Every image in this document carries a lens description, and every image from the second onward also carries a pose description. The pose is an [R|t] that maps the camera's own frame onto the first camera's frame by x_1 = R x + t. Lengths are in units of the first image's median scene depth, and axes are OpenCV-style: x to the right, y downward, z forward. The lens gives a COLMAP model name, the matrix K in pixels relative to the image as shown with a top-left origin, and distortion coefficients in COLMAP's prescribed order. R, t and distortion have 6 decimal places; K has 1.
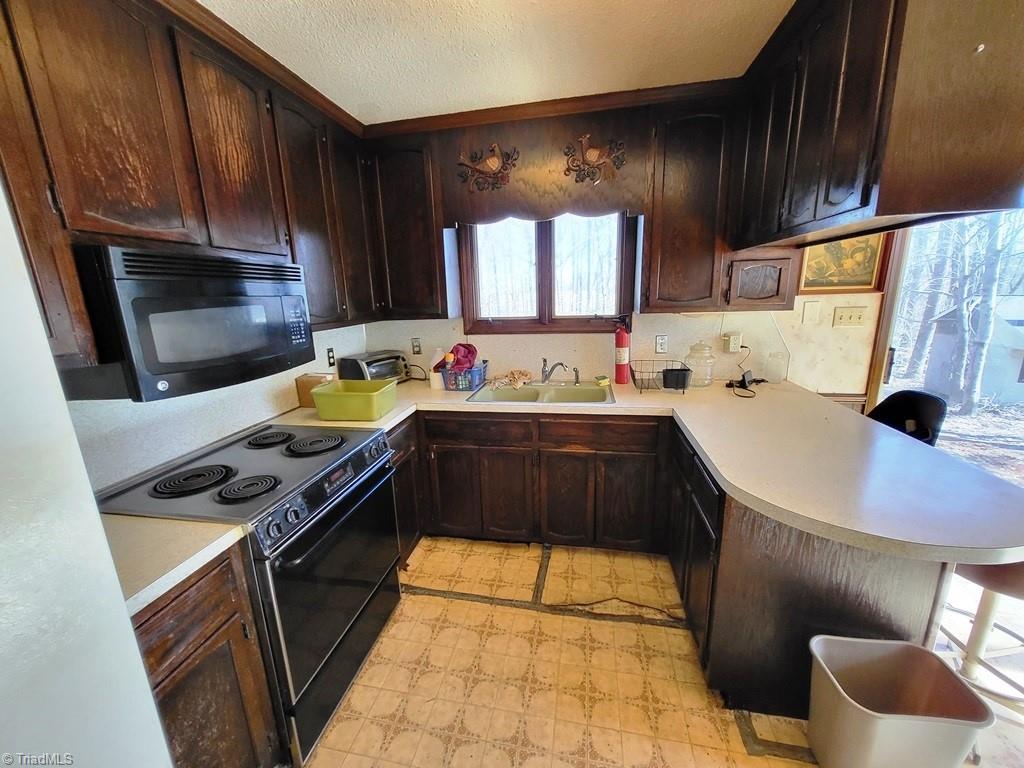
lens RADIAL K [[401.0, 0, 505.0], [0, 401.0, 386.3], [0, 0, 1]] dist [-0.000732, -0.000231]
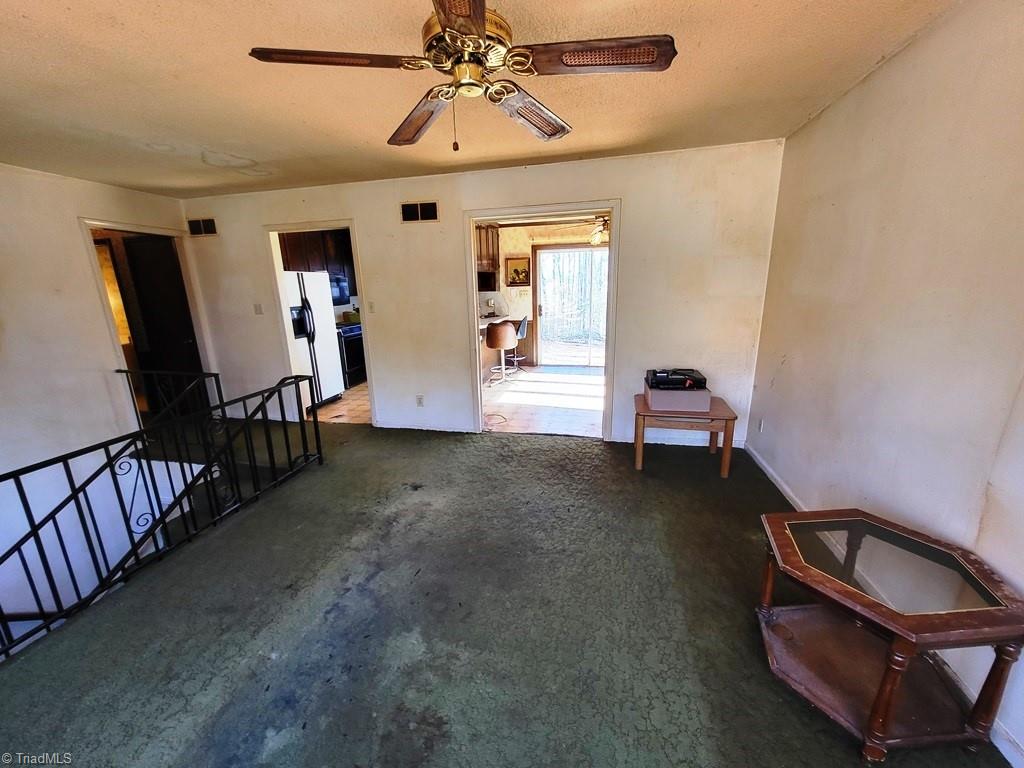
lens RADIAL K [[401.0, 0, 505.0], [0, 401.0, 386.3], [0, 0, 1]] dist [-0.000732, -0.000231]
pose [[0.999219, 0.015721, -0.036246, 0.976953], [-0.014940, 0.999653, 0.021701, 0.529763], [0.036574, -0.021142, 0.999107, -2.361919]]
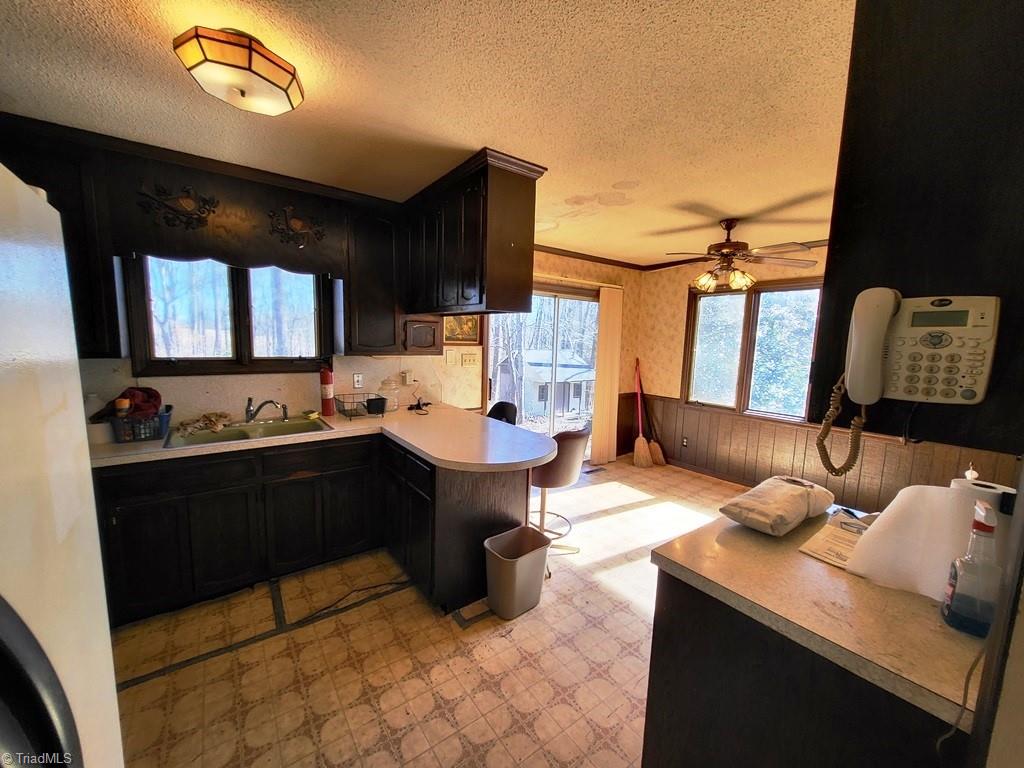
lens RADIAL K [[401.0, 0, 505.0], [0, 401.0, 386.3], [0, 0, 1]] dist [-0.000732, -0.000231]
pose [[0.674249, -0.038511, 0.737499, -0.277864], [0.119189, 0.991222, -0.057207, 0.047670], [-0.728822, 0.126474, 0.672921, -0.207718]]
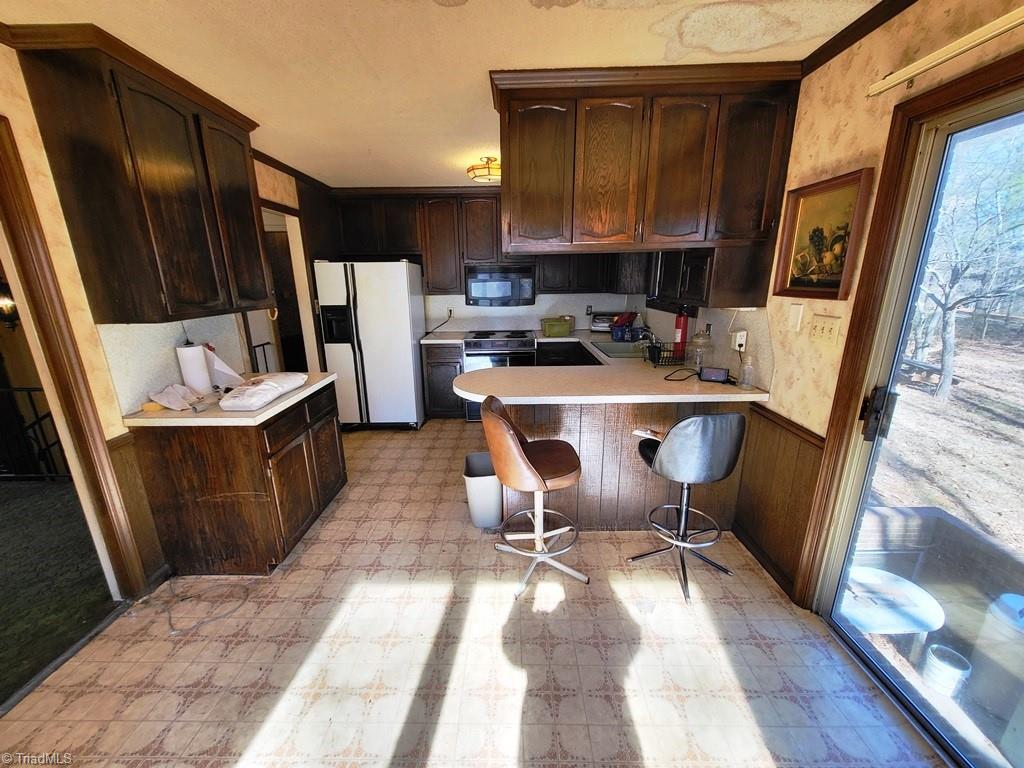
lens RADIAL K [[401.0, 0, 505.0], [0, 401.0, 386.3], [0, 0, 1]] dist [-0.000732, -0.000231]
pose [[0.179139, 0.287855, -0.940770, 1.742532], [-0.216222, 0.944378, 0.247787, -0.150366], [0.959769, 0.159027, 0.231416, 0.315564]]
